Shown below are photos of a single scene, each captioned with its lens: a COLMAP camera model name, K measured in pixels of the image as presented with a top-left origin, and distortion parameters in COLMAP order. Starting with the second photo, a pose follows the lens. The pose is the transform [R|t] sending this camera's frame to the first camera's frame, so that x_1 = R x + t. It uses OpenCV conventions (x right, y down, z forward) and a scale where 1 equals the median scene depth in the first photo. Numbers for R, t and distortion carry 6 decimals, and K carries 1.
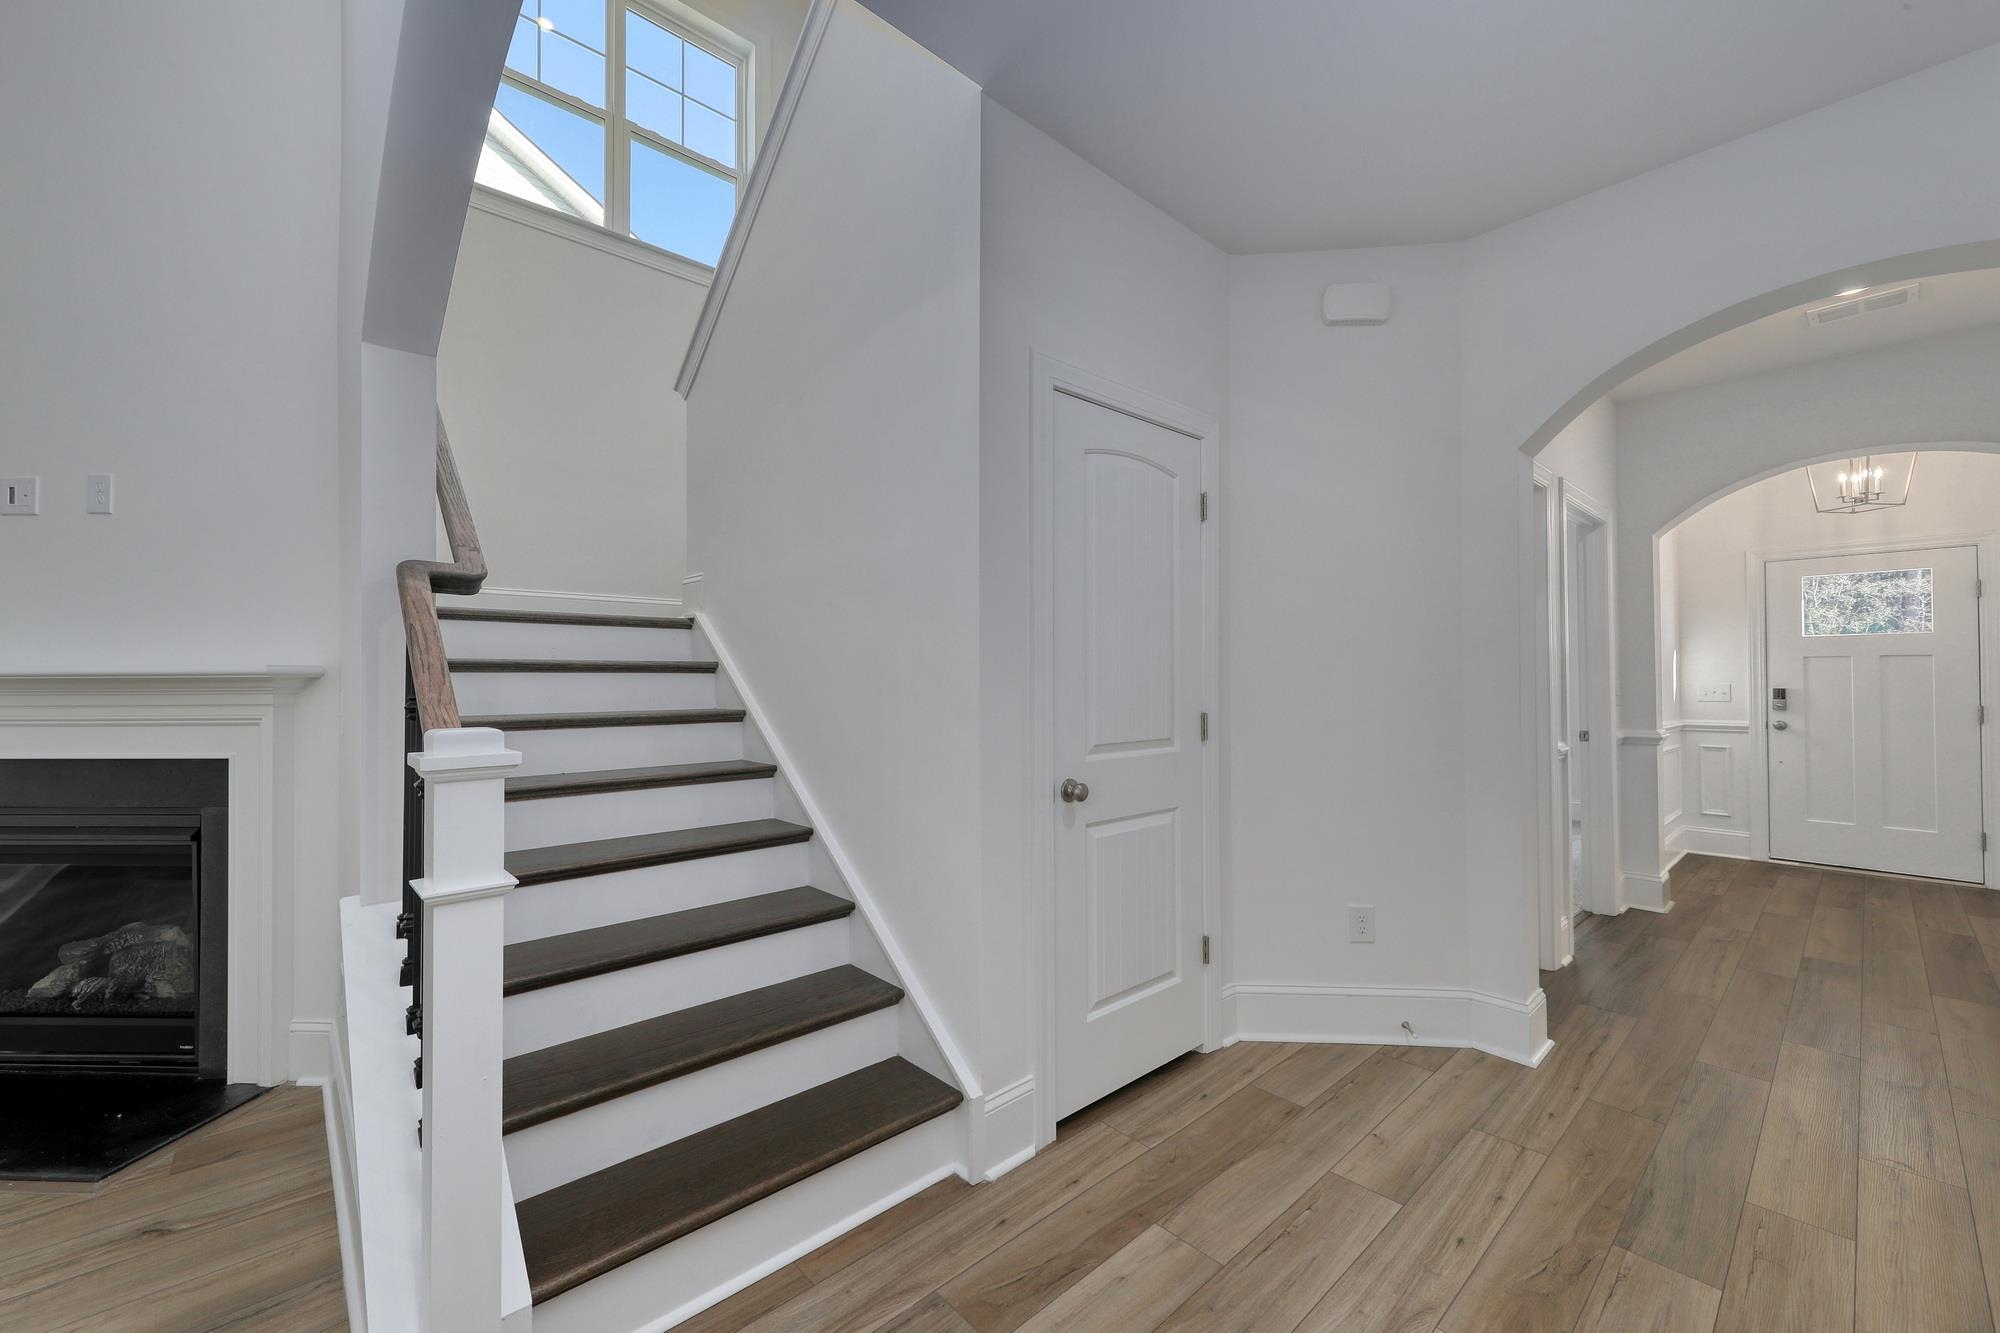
lens RADIAL K [[790.0, 0, 993.4], [0, 790.0, 665.5], [0, 0, 1]] dist [0.003516, 0.000116]
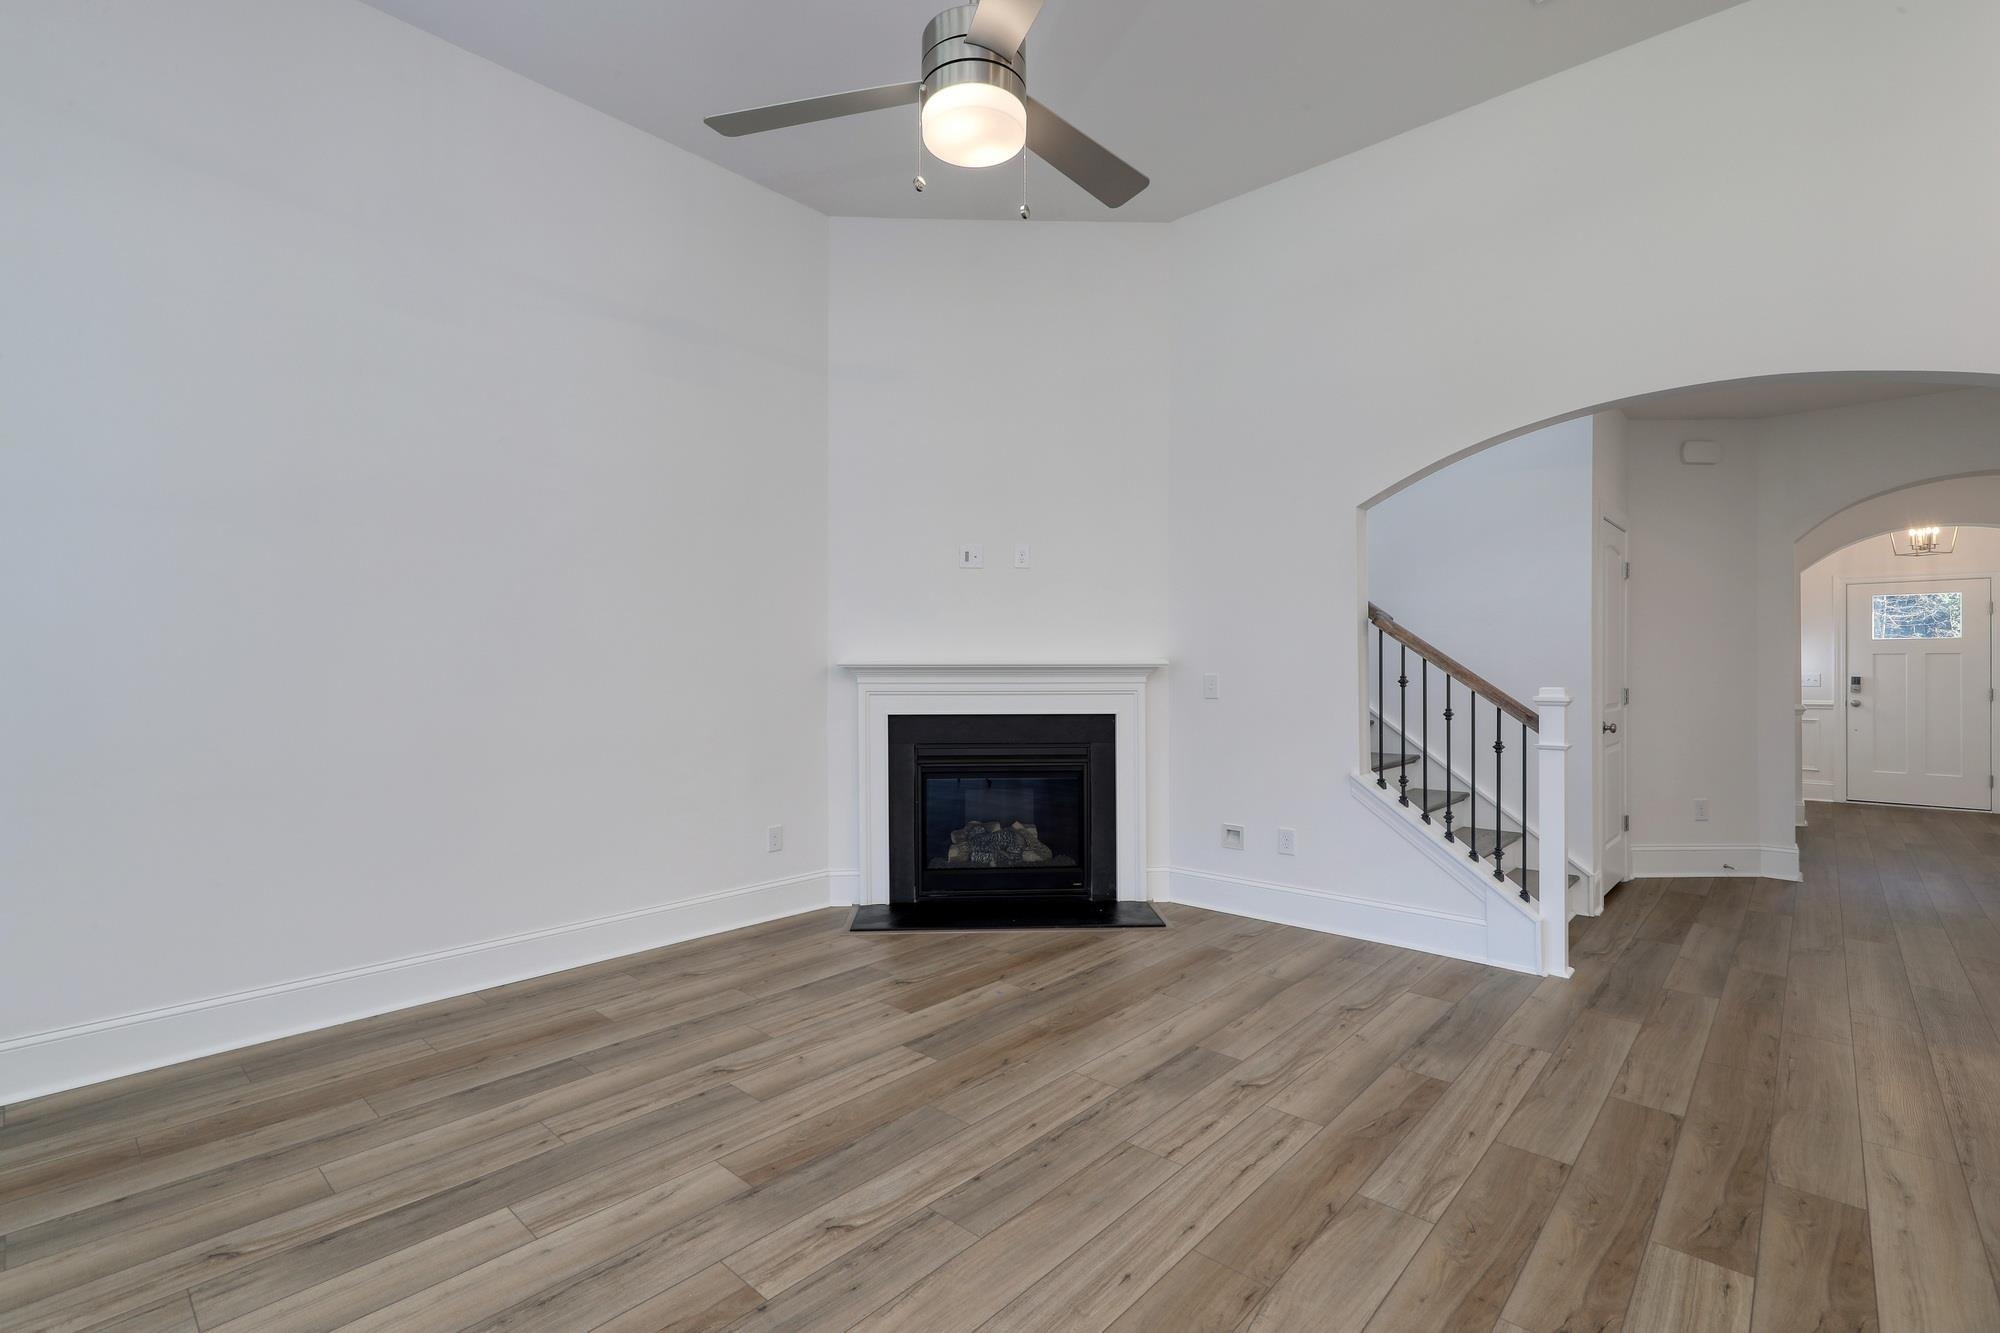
lens RADIAL K [[893.7, 0, 999.5], [0, 893.7, 662.8], [0, 0, 1]] dist [0.000957, 0.000178]
pose [[0.995824, 0.002932, 0.091252, -0.754643], [-0.003895, 0.999939, 0.010378, -0.006762], [-0.091216, -0.010690, 0.995774, -0.491662]]
